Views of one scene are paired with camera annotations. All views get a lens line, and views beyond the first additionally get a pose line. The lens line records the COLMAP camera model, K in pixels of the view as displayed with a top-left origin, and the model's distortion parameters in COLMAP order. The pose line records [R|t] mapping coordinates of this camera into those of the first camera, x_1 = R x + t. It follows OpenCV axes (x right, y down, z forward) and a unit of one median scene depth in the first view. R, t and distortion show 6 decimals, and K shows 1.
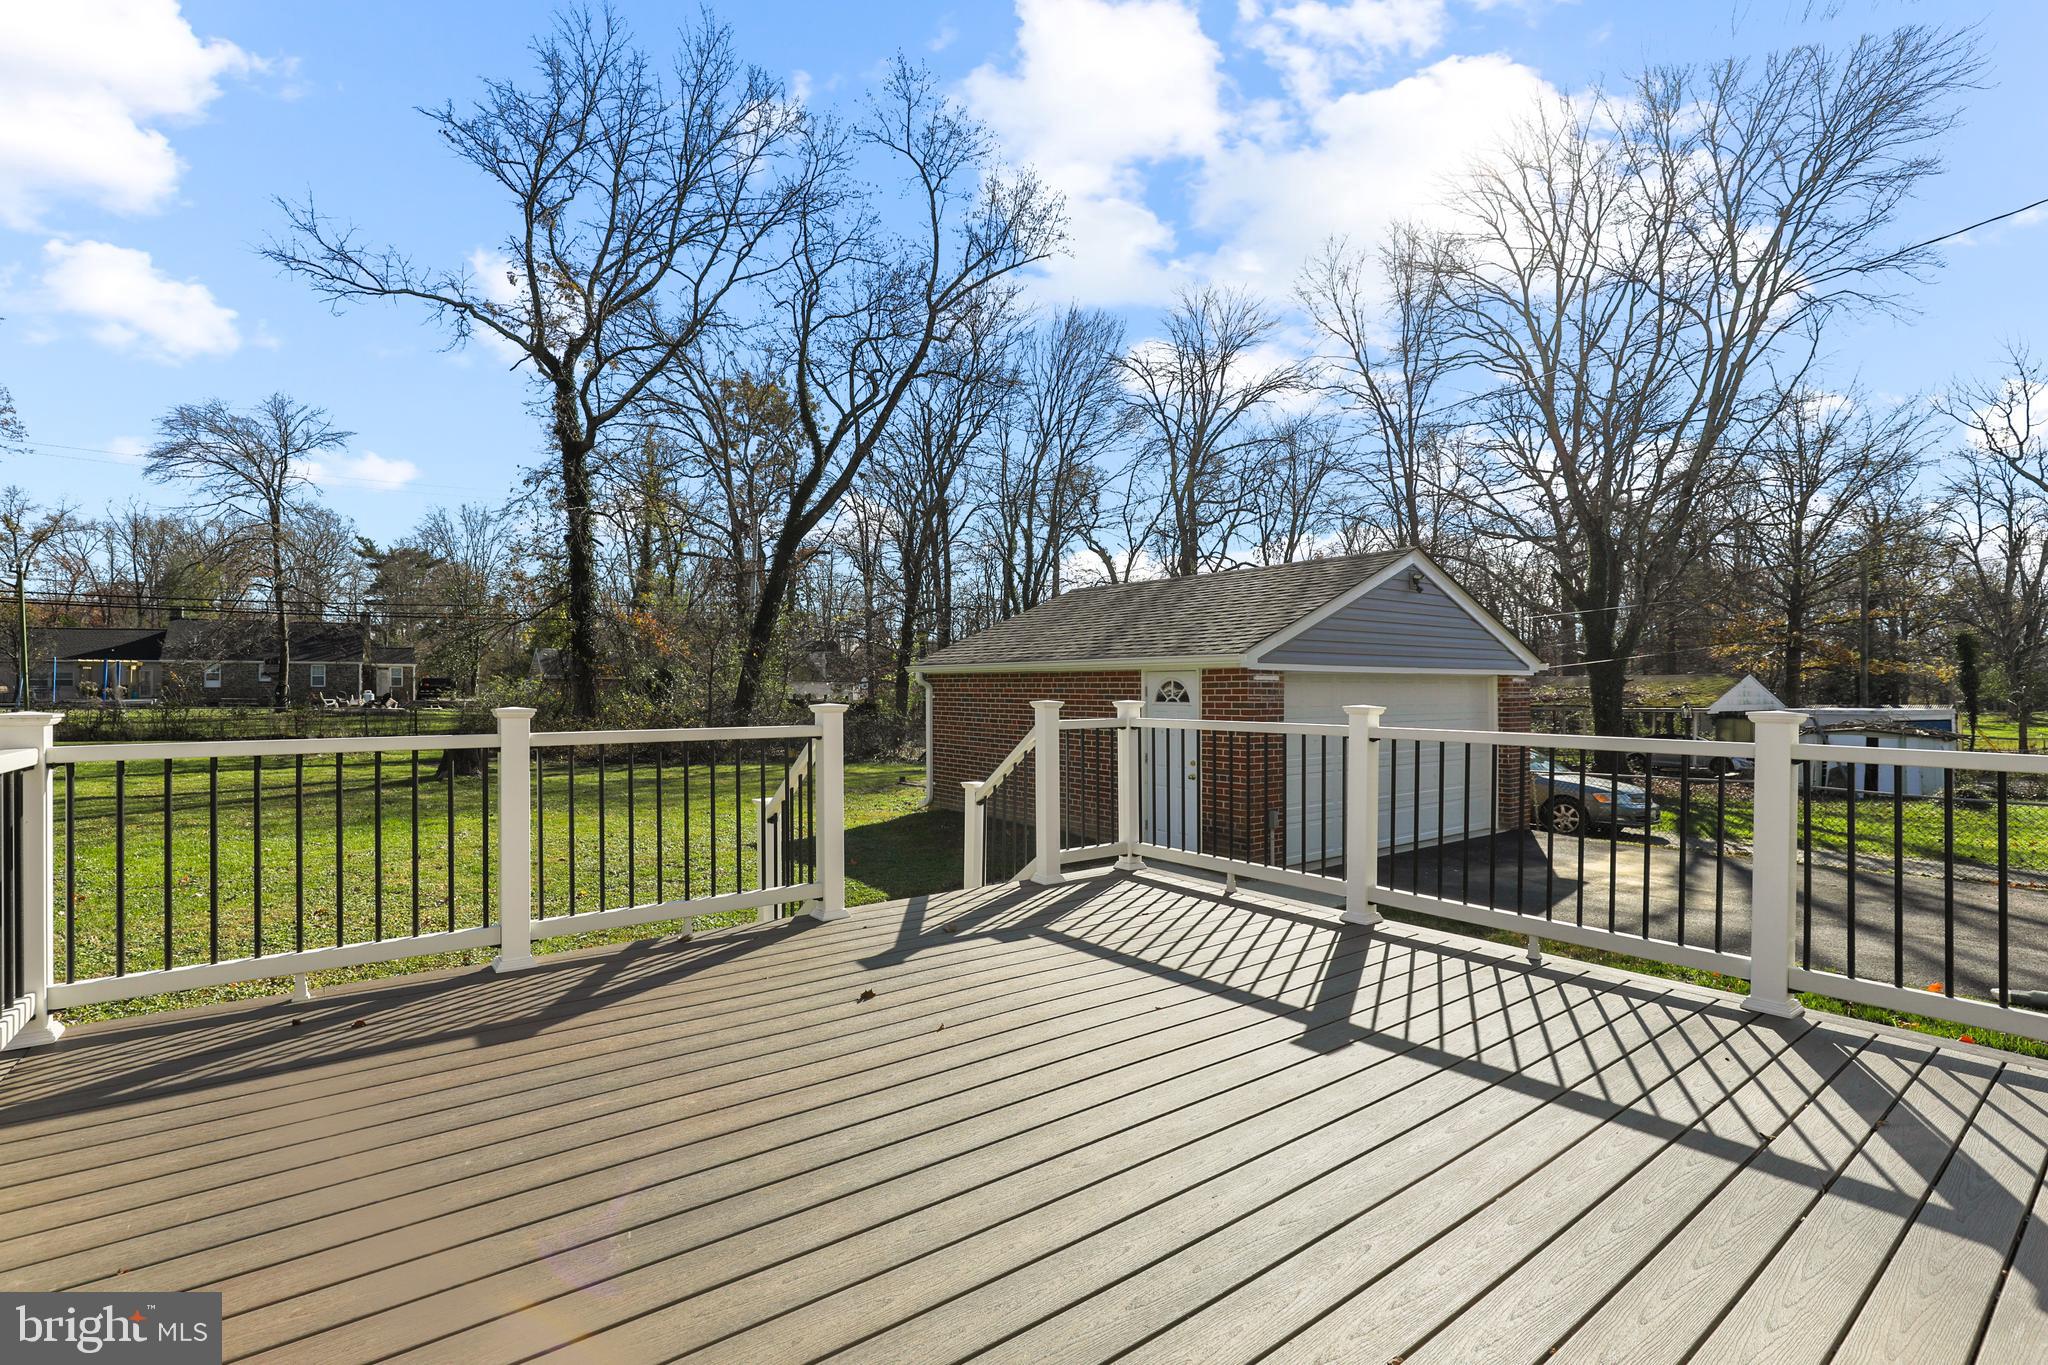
lens RADIAL K [[942.8, 0, 1018.1], [0, 942.8, 689.1], [0, 0, 1]] dist [-0.016573, 0.002684]
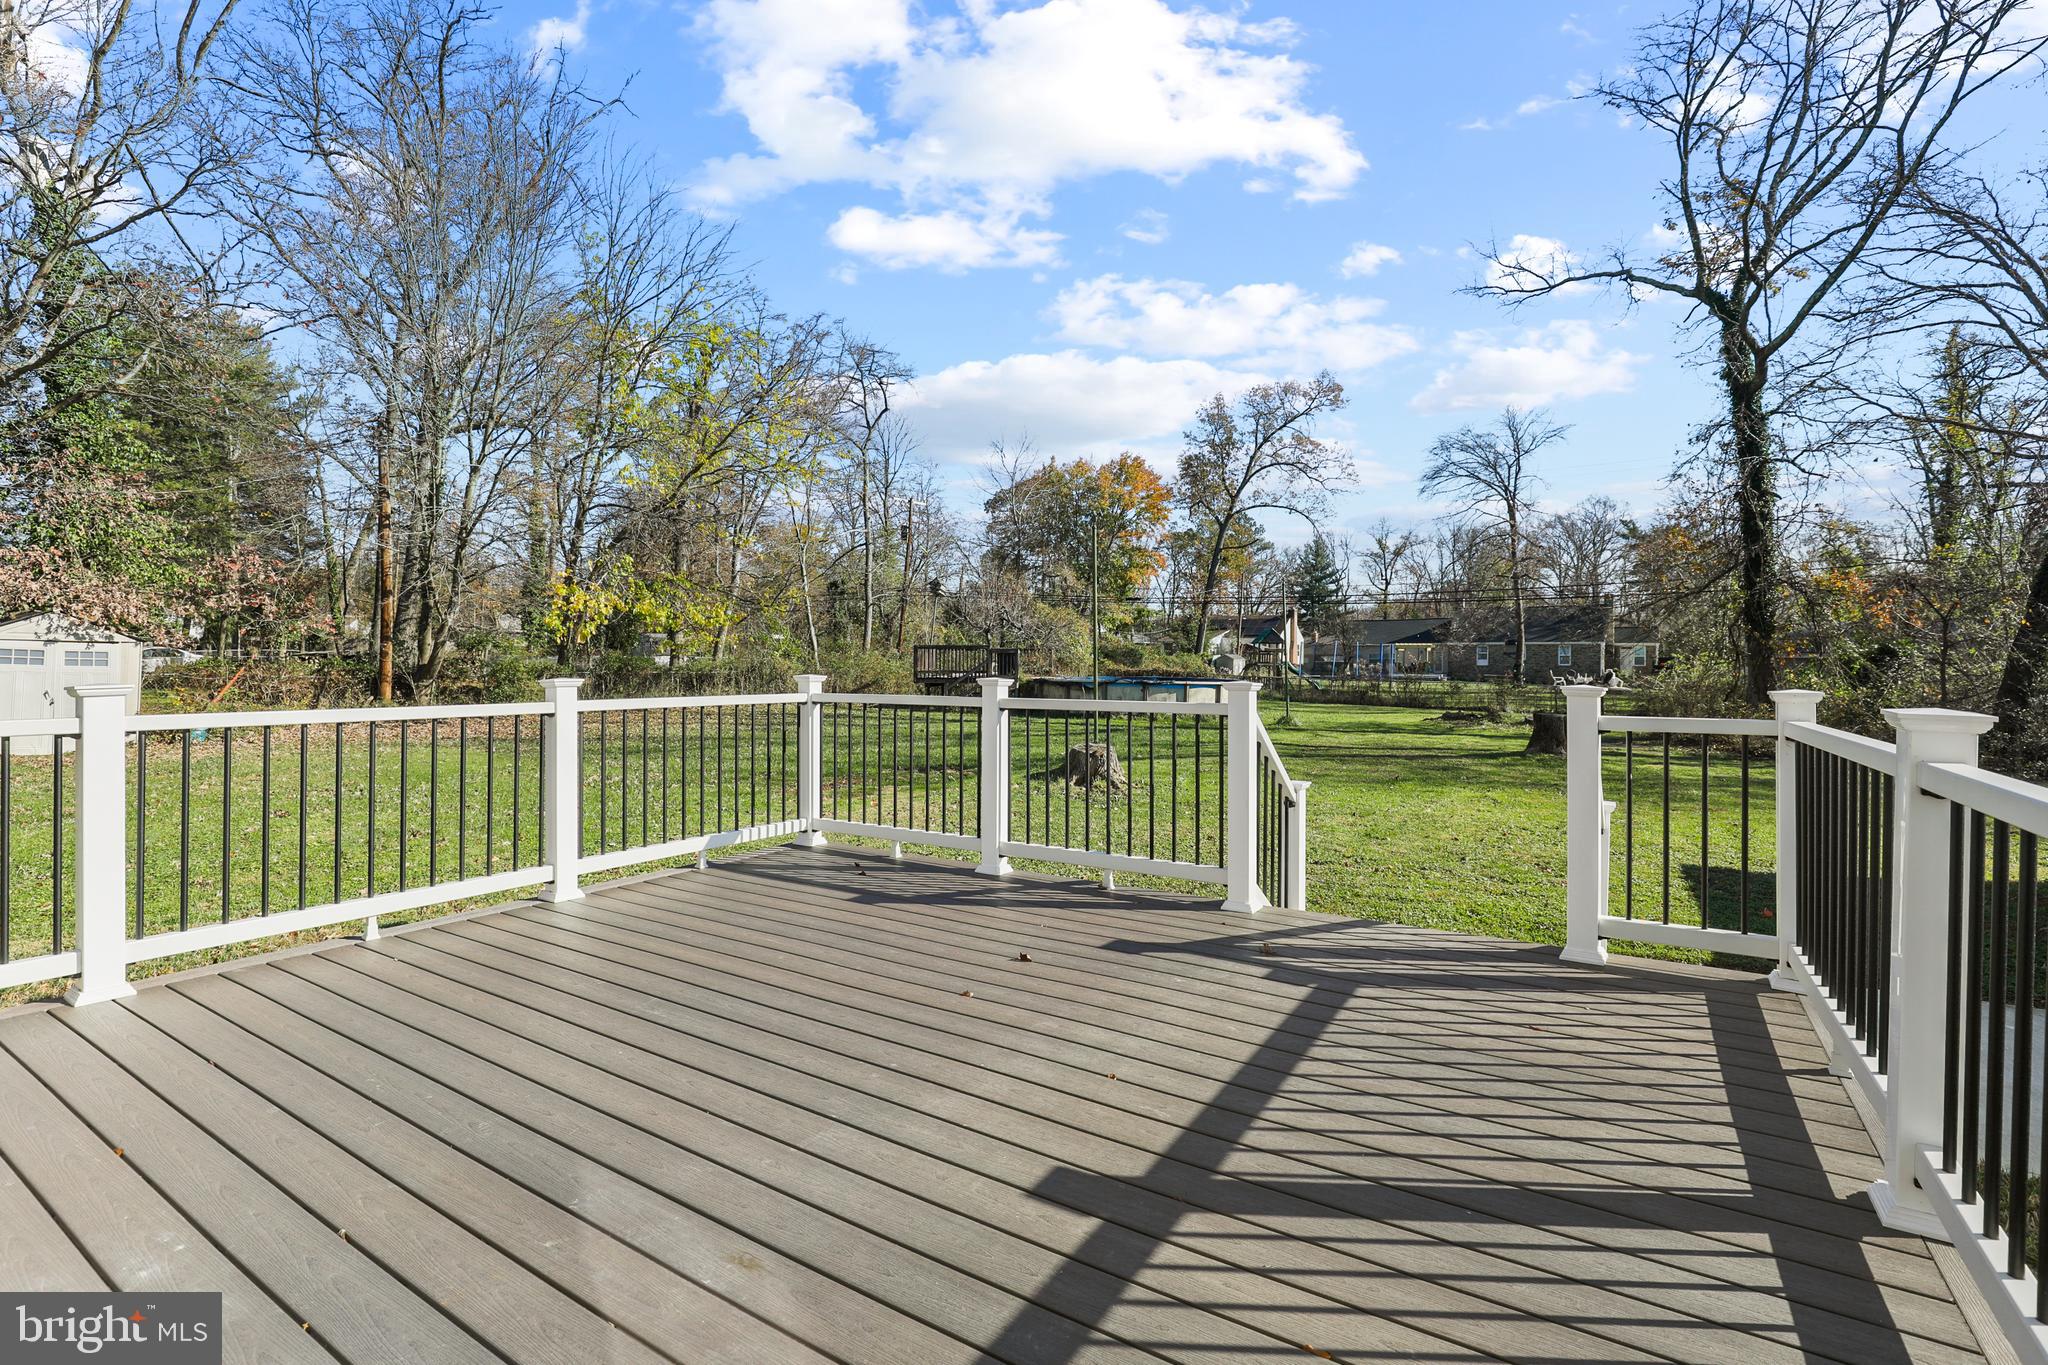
lens RADIAL K [[942.8, 0, 1018.9], [0, 942.8, 670.2], [0, 0, 1]] dist [-0.016573, 0.002684]
pose [[0.351421, 0.010784, -0.936155, 0.097570], [-0.009307, 0.999924, 0.008024, -0.000192], [0.936171, 0.005893, 0.351495, 0.075357]]
